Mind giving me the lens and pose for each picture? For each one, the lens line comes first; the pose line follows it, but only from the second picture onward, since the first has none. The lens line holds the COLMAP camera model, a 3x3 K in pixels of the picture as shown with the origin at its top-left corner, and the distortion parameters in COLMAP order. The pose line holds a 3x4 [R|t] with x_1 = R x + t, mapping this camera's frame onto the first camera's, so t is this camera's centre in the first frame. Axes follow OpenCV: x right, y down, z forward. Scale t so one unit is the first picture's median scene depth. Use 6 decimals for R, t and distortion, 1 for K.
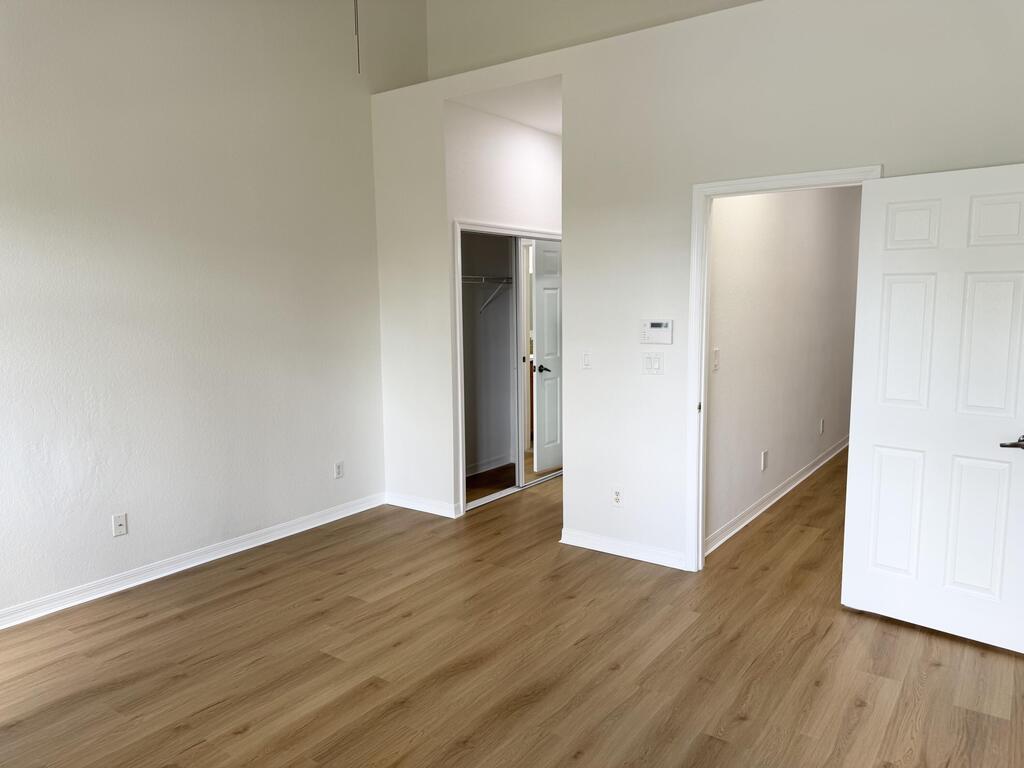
lens RADIAL K [[730.8, 0, 514.4], [0, 730.8, 390.6], [0, 0, 1]] dist [0.053522, -0.090916]
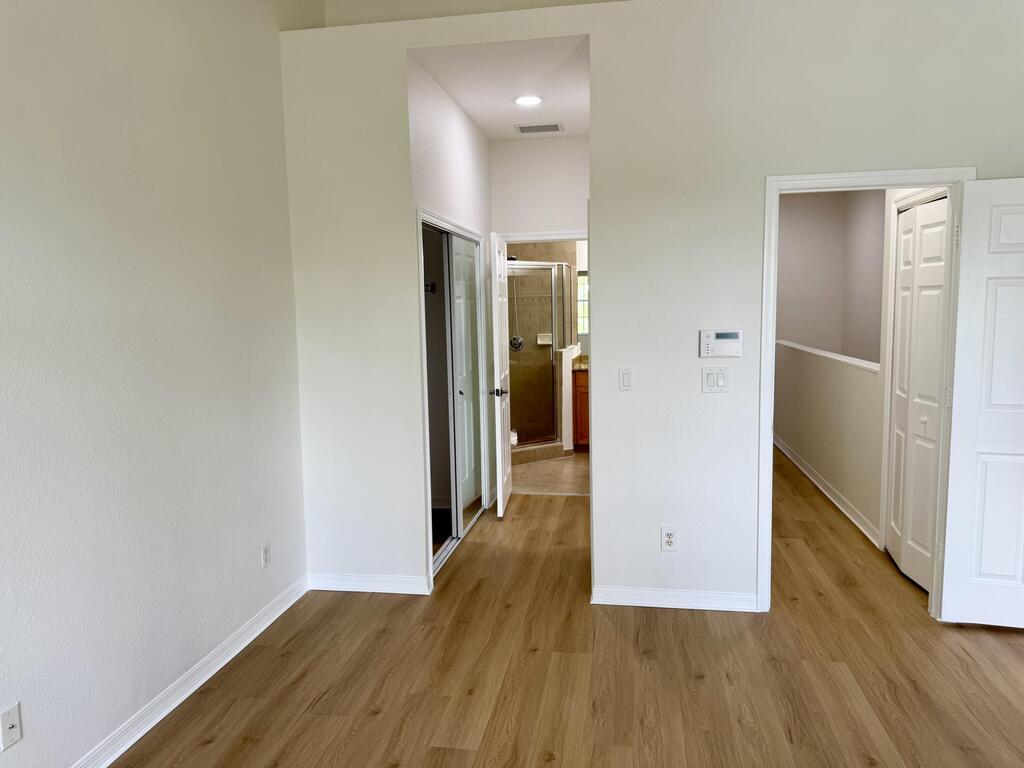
lens RADIAL K [[736.0, 0, 509.8], [0, 736.0, 386.4], [0, 0, 1]] dist [0.001045, -0.006078]
pose [[0.899308, -0.057045, 0.433578, -0.410228], [0.066197, 0.997788, -0.006026, -0.041123], [-0.432276, 0.034121, 0.901096, 0.327195]]
